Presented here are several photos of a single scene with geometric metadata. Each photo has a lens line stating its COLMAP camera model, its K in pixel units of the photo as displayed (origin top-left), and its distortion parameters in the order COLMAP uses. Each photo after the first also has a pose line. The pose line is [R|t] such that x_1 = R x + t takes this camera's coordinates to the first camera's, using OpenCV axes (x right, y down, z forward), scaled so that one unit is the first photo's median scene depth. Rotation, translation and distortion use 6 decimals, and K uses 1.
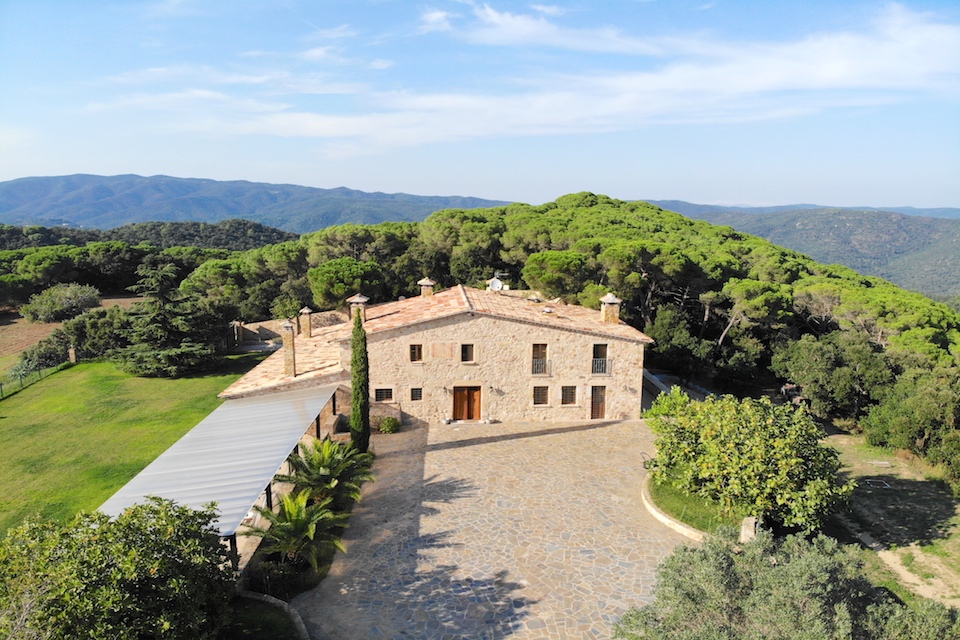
lens RADIAL K [[693.9, 0, 477.5], [0, 693.9, 337.9], [0, 0, 1]] dist [0.152974, -0.321322]
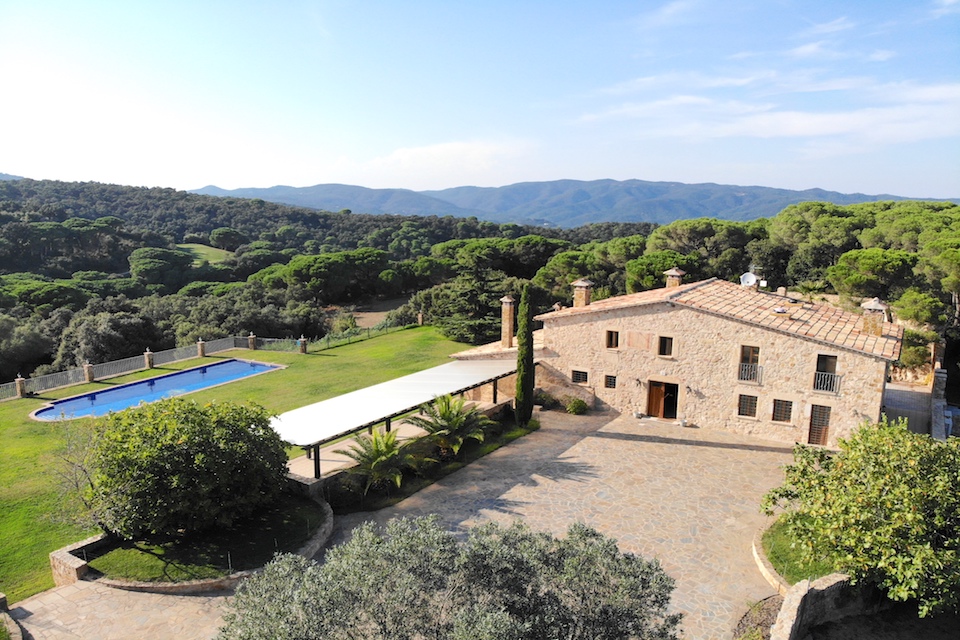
lens RADIAL K [[691.3, 0, 479.5], [0, 691.3, 349.2], [0, 0, 1]] dist [0.172173, -0.398870]
pose [[0.811443, 0.122243, -0.571503, 0.313158], [-0.114933, 0.992162, 0.049035, 0.008258], [0.573018, 0.025896, 0.819133, 0.084737]]
